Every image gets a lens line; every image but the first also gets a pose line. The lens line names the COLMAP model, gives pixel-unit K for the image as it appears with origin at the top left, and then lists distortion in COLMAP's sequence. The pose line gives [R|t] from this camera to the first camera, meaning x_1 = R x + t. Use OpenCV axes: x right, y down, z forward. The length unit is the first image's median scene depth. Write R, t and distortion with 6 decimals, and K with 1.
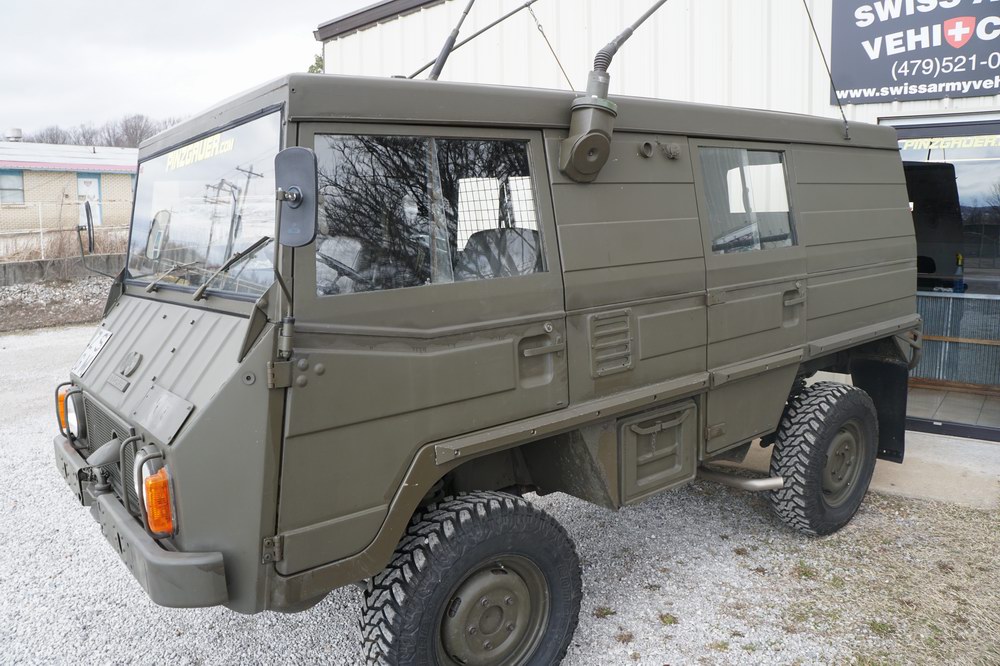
lens RADIAL K [[792.1, 0, 500.0], [0, 792.1, 333.0], [0, 0, 1]] dist [-0.212646, 0.168578]
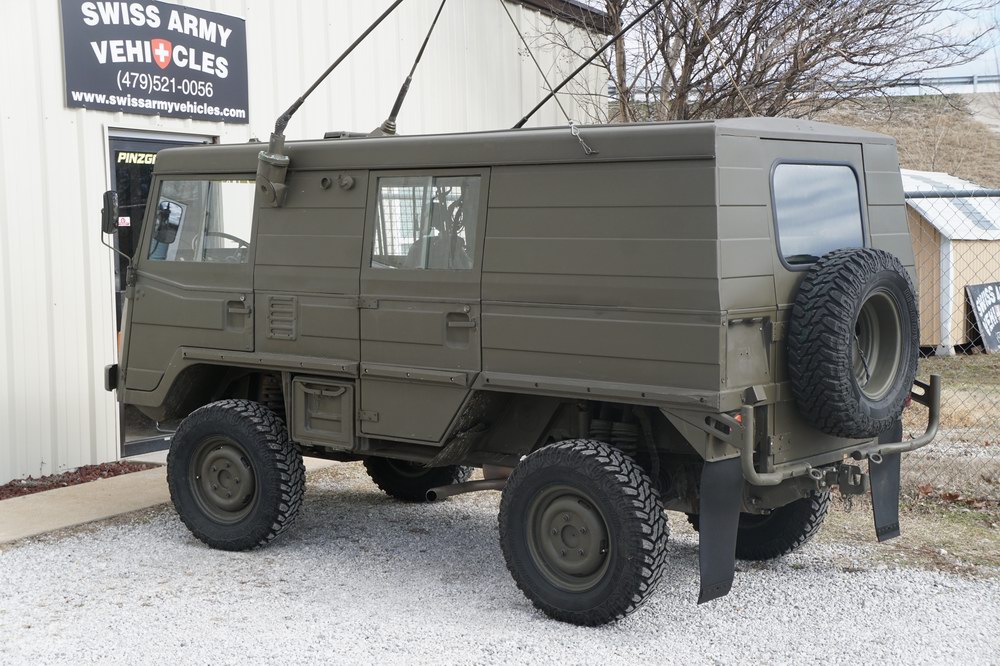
lens RADIAL K [[1484.6, 0, 500.0], [0, 1484.6, 333.0], [0, 0, 1]] dist [0.212101, 0.029606]
pose [[-0.043185, -0.060358, 0.997242, -1.486021], [0.147453, 0.986857, 0.066115, -0.087955], [-0.988126, 0.149901, -0.033718, 0.642562]]
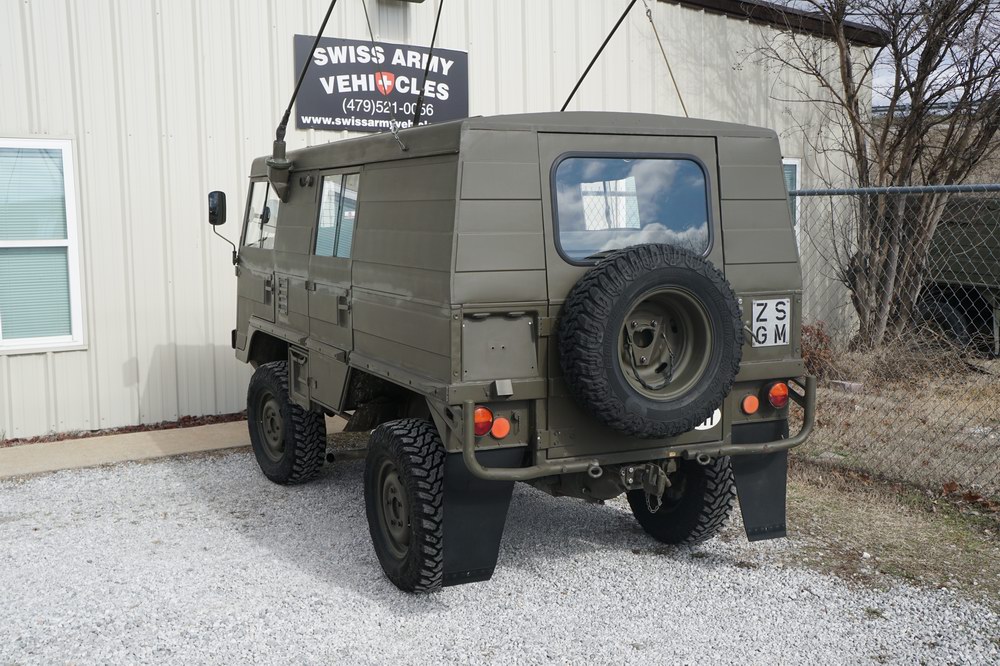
lens RADIAL K [[1122.9, 0, 500.0], [0, 1122.9, 333.0], [0, 0, 1]] dist [-0.008206, 0.008231]
pose [[0.381456, -0.083357, 0.920621, -1.142901], [0.130681, 0.990786, 0.035563, -0.010023], [-0.915103, 0.106742, 0.388835, 0.080672]]
